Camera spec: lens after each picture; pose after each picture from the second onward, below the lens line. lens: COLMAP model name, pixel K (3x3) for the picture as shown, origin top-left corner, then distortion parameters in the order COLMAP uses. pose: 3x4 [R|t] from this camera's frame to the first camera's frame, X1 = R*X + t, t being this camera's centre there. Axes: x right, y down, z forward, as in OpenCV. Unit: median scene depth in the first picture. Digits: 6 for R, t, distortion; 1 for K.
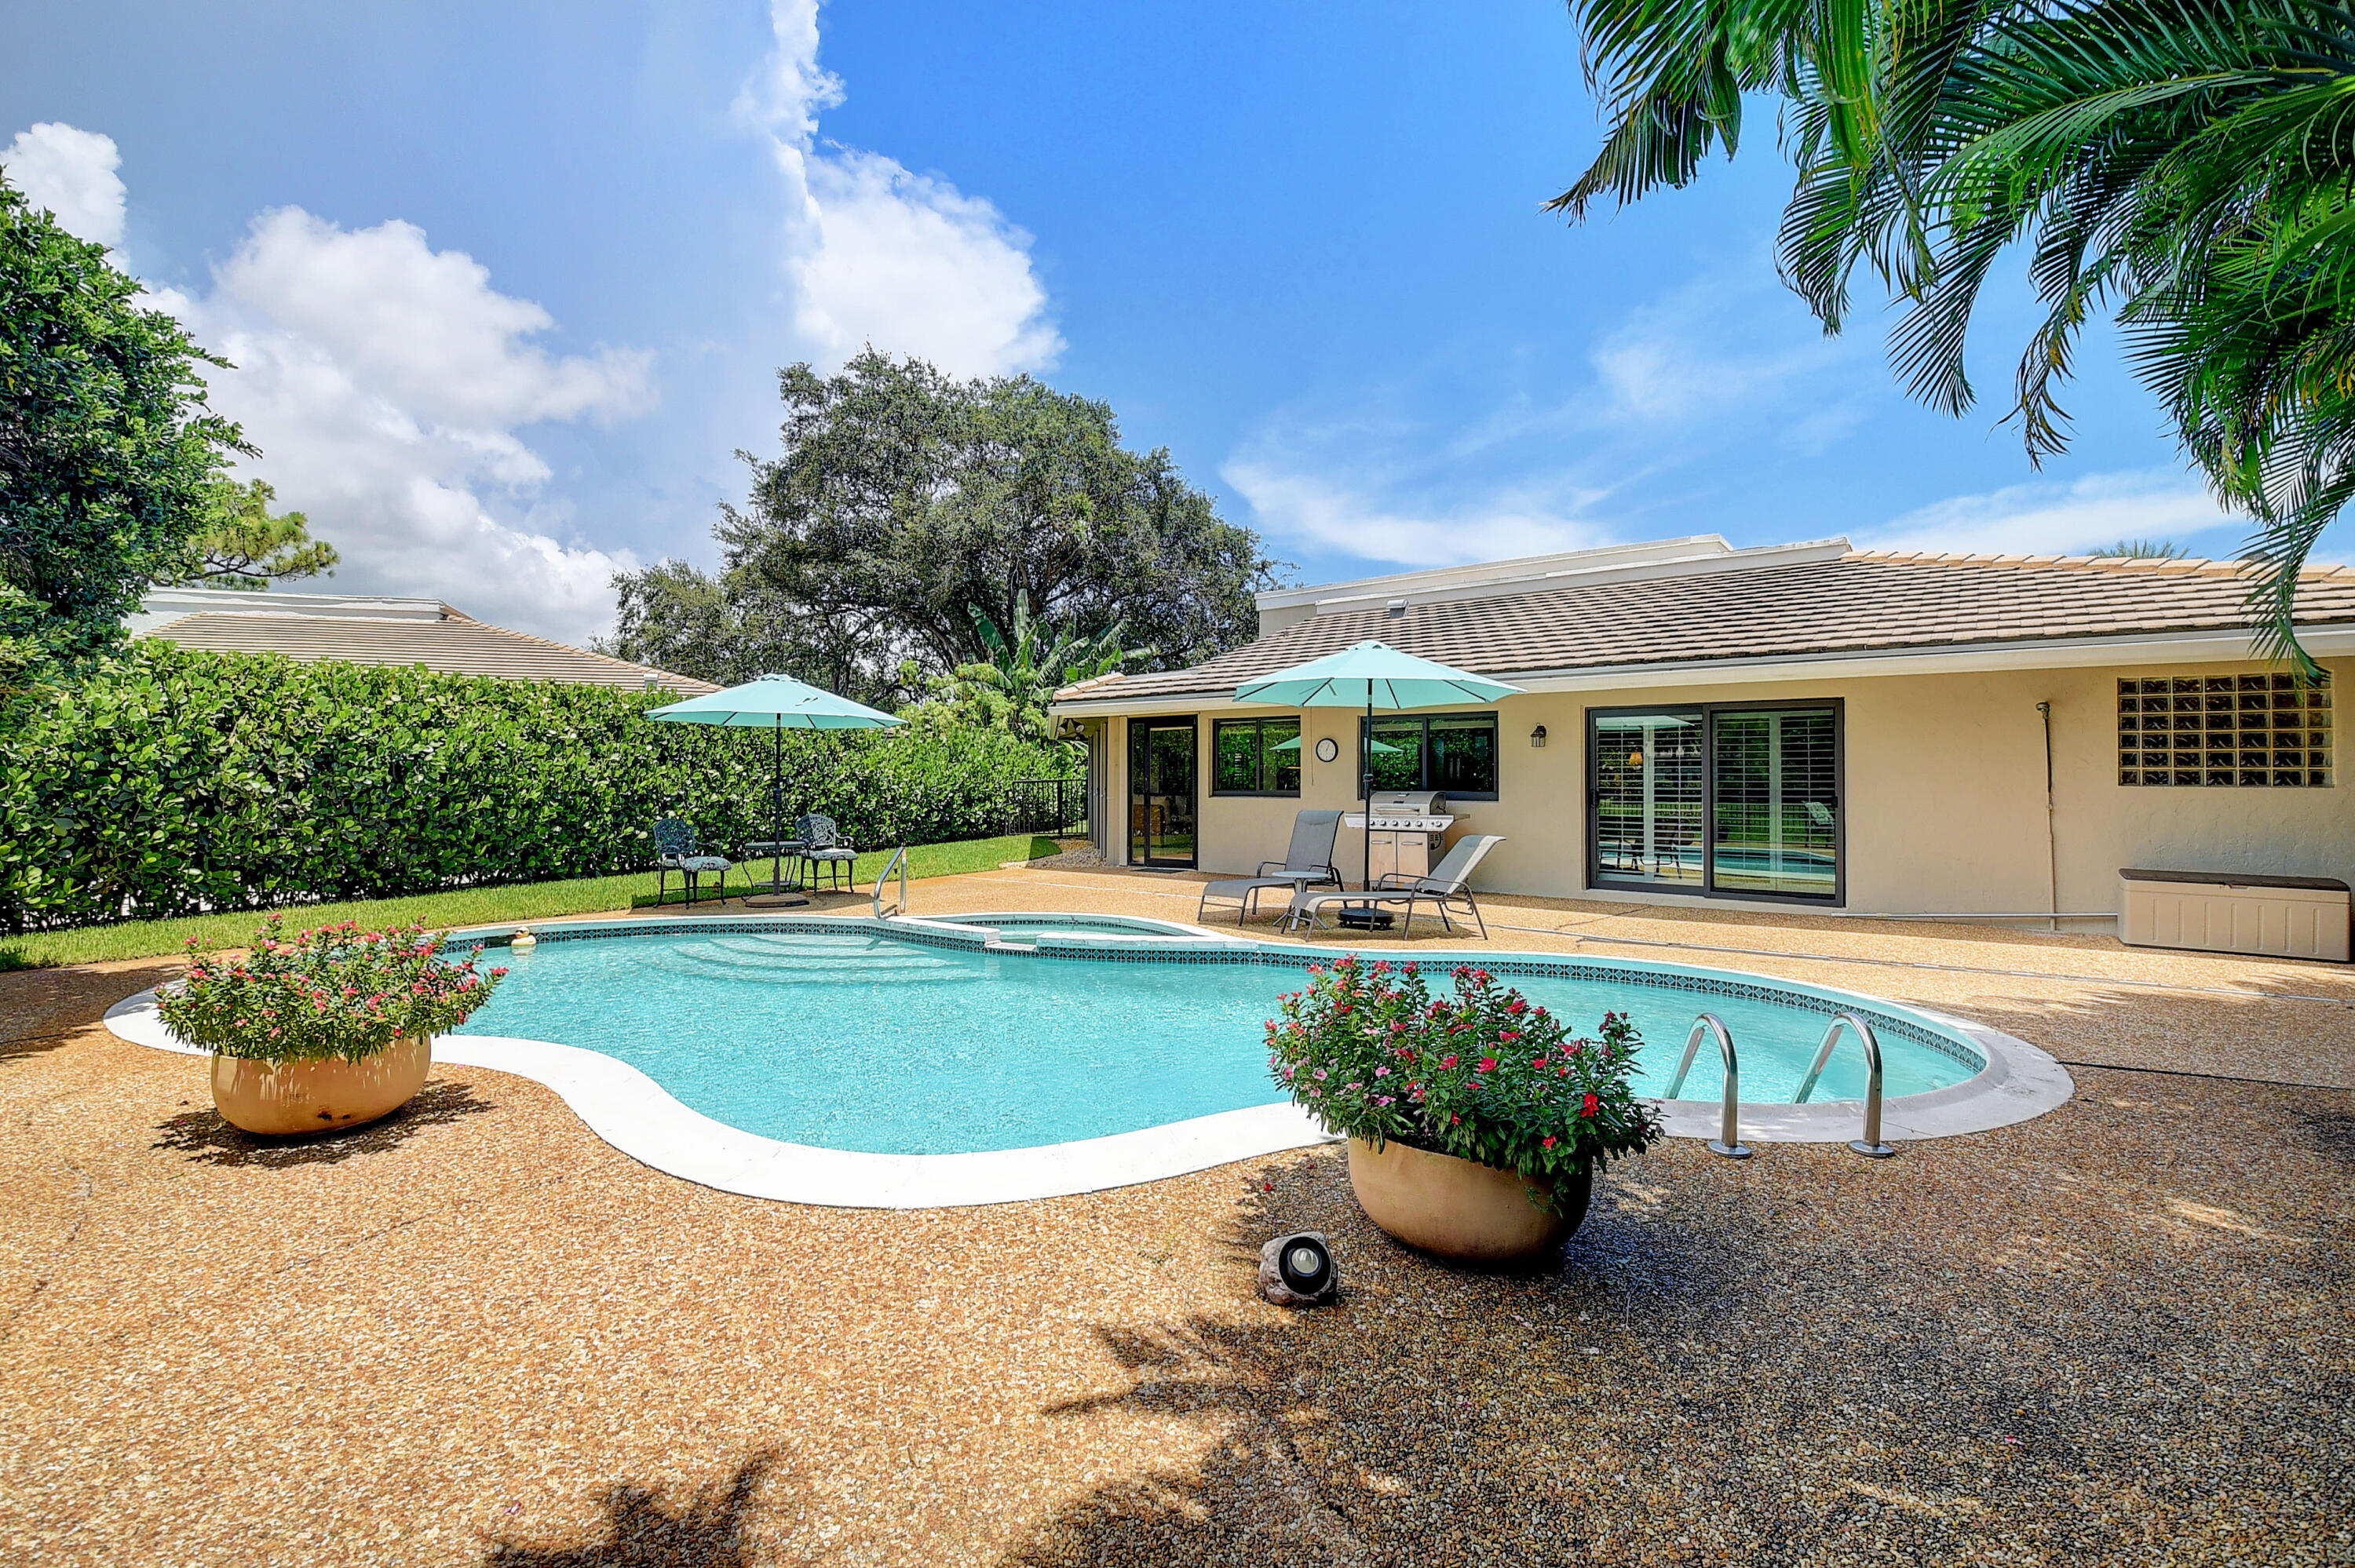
lens RADIAL K [[1028.5, 0, 1171.2], [0, 1028.5, 759.2], [0, 0, 1]] dist [0.008475, -0.024074]
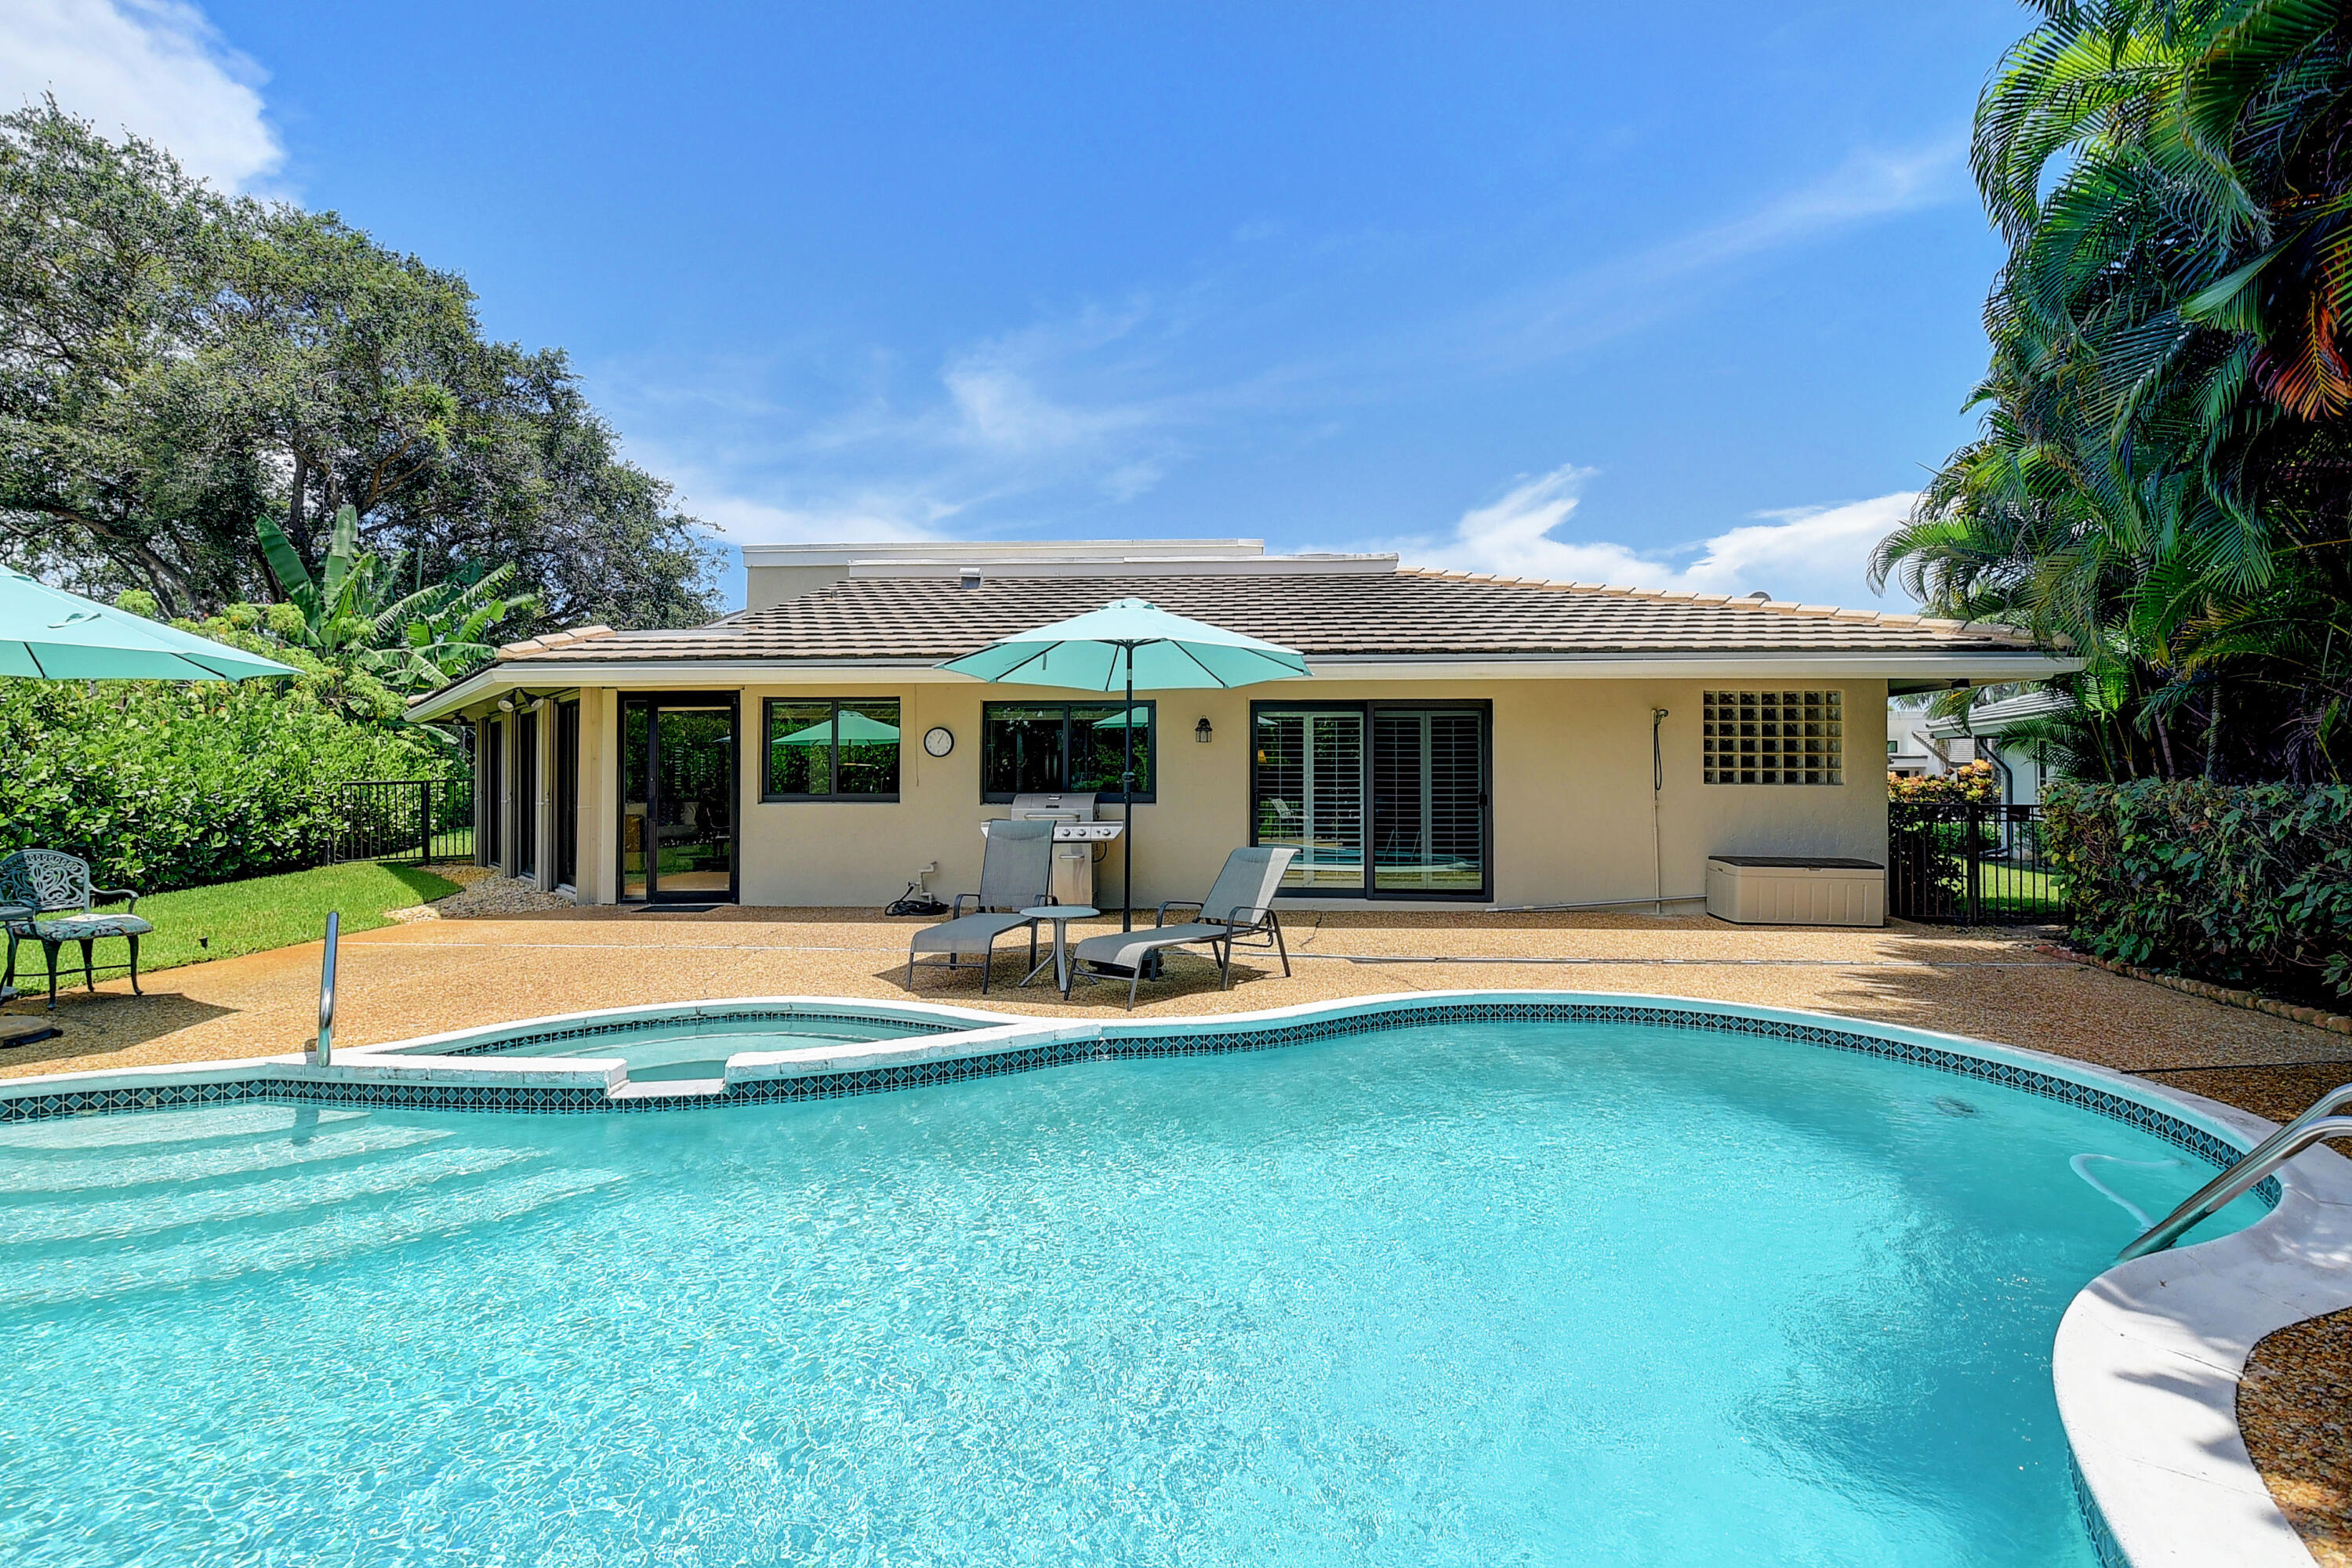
lens RADIAL K [[1027.4, 0, 1169.7], [0, 1027.4, 759.2], [0, 0, 1]] dist [0.008475, -0.024074]
pose [[0.823274, 0.008002, 0.567587, -0.130838], [-0.009201, 0.999957, -0.000752, 0.002619], [-0.567569, -0.004604, 0.823313, 0.213834]]
